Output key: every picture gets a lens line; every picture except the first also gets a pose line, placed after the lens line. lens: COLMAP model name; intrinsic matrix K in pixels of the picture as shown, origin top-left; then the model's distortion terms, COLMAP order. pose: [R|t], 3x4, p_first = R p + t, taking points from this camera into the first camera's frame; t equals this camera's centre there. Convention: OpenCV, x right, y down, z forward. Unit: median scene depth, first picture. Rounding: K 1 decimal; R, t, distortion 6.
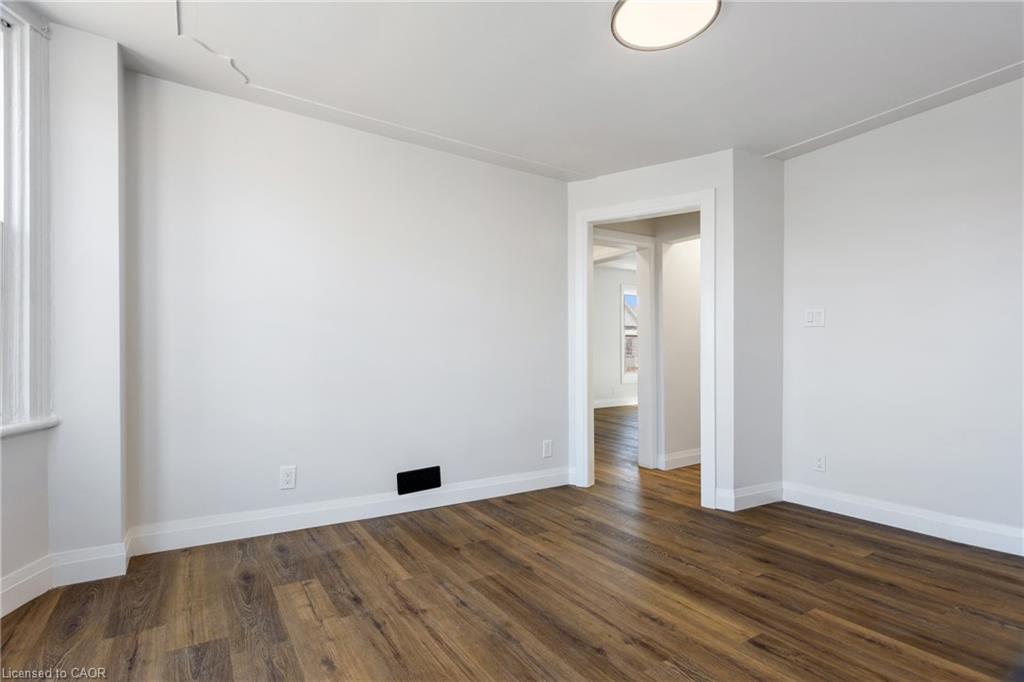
lens RADIAL K [[485.0, 0, 504.4], [0, 485.0, 355.9], [0, 0, 1]] dist [0.001033, 0.002458]
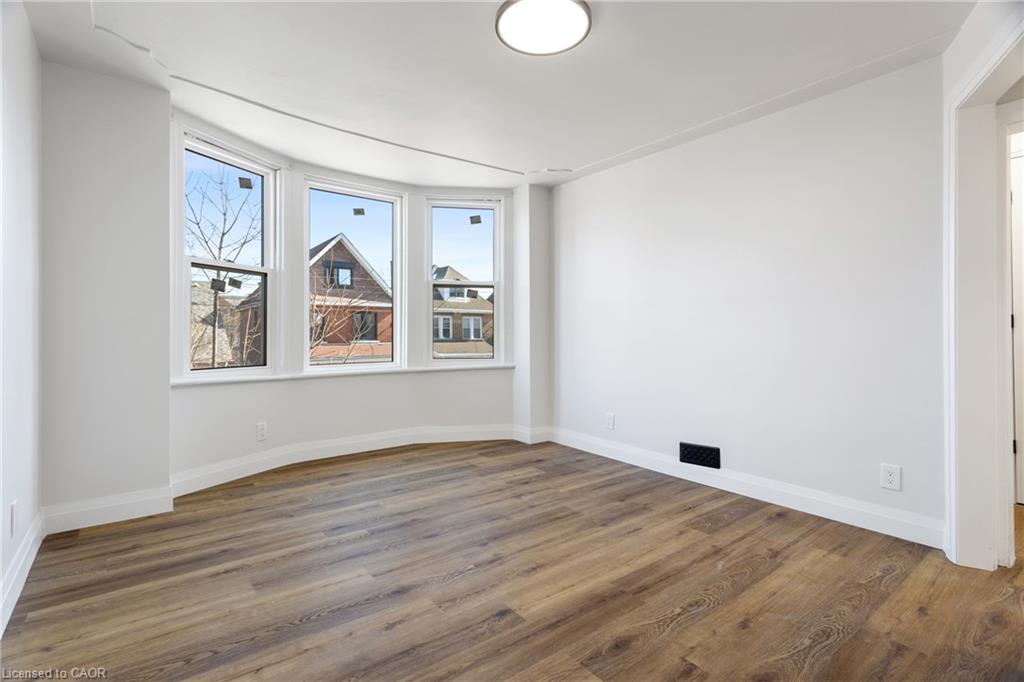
lens RADIAL K [[485.0, 0, 505.7], [0, 485.0, 334.3], [0, 0, 1]] dist [0.001033, 0.002458]
pose [[0.090362, -0.003421, -0.995903, 1.239489], [-0.003002, 0.999989, -0.003707, -0.001500], [0.995904, 0.003324, 0.090351, 0.716742]]
